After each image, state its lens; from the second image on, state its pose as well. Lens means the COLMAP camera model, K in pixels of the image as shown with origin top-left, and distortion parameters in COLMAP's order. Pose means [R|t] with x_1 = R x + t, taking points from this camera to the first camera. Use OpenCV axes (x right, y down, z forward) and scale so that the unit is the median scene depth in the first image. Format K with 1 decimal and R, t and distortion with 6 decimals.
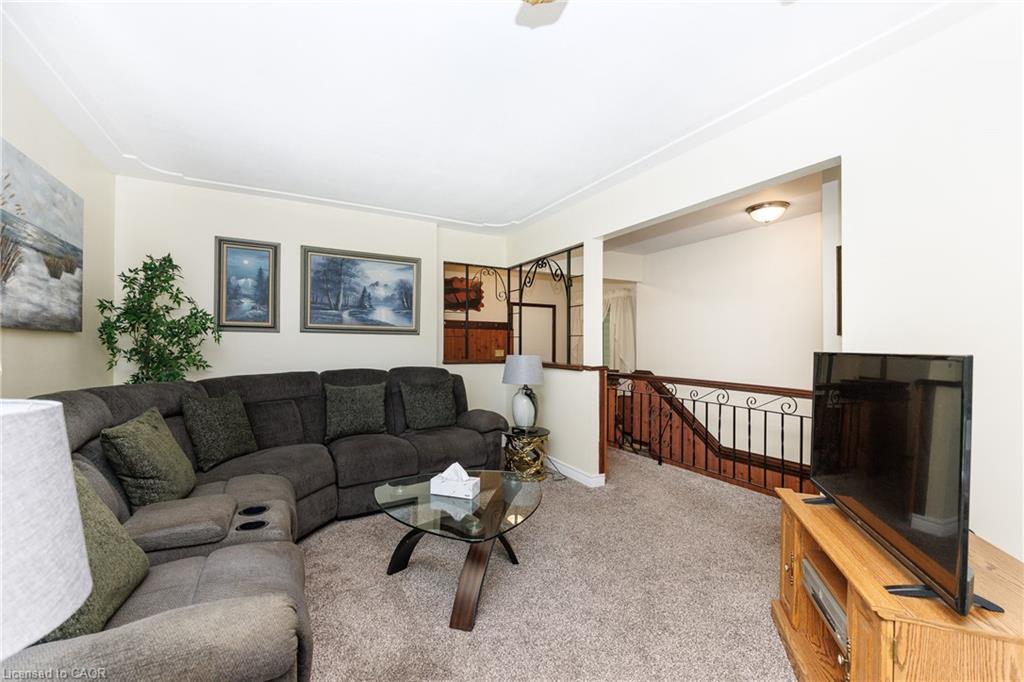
lens RADIAL K [[421.9, 0, 509.7], [0, 421.9, 344.9], [0, 0, 1]] dist [0.030909, -0.016752]
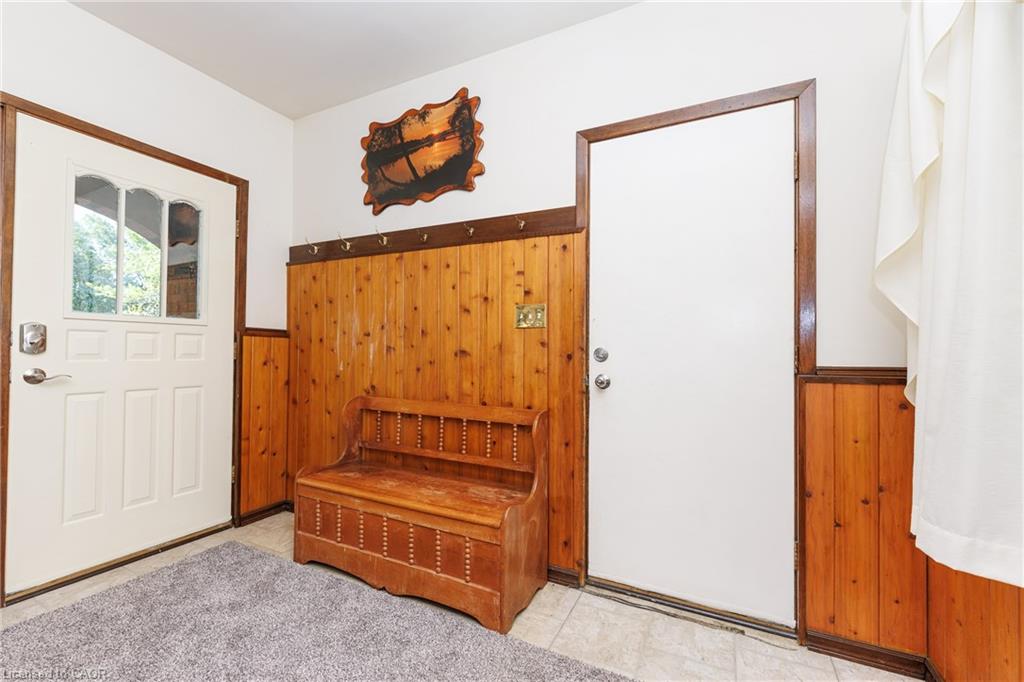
lens RADIAL K [[421.9, 0, 509.7], [0, 421.9, 344.9], [0, 0, 1]] dist [0.030909, -0.016752]
pose [[0.579205, -0.006603, -0.815156, 0.404652], [-0.007162, 0.999887, -0.013189, 0.083719], [0.815151, 0.013477, 0.579092, 1.594459]]
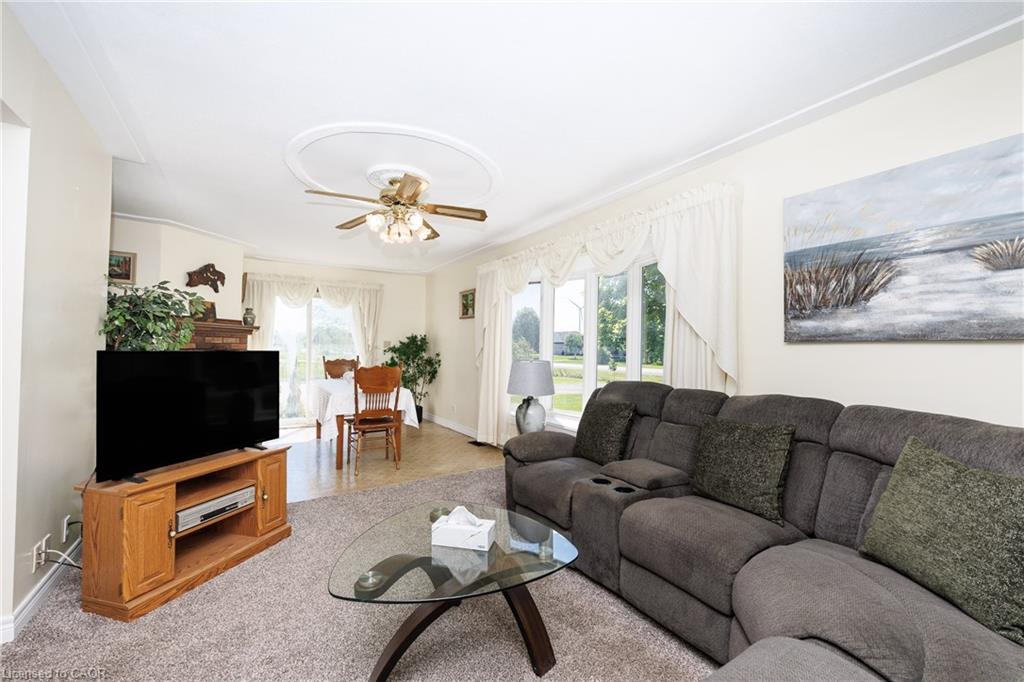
lens RADIAL K [[421.9, 0, 509.7], [0, 421.9, 344.9], [0, 0, 1]] dist [0.030909, -0.016752]
pose [[-0.997984, -0.017766, -0.060931, -0.092125], [-0.016982, 0.999767, -0.013354, -0.000803], [0.061154, -0.012293, -0.998053, 1.049435]]
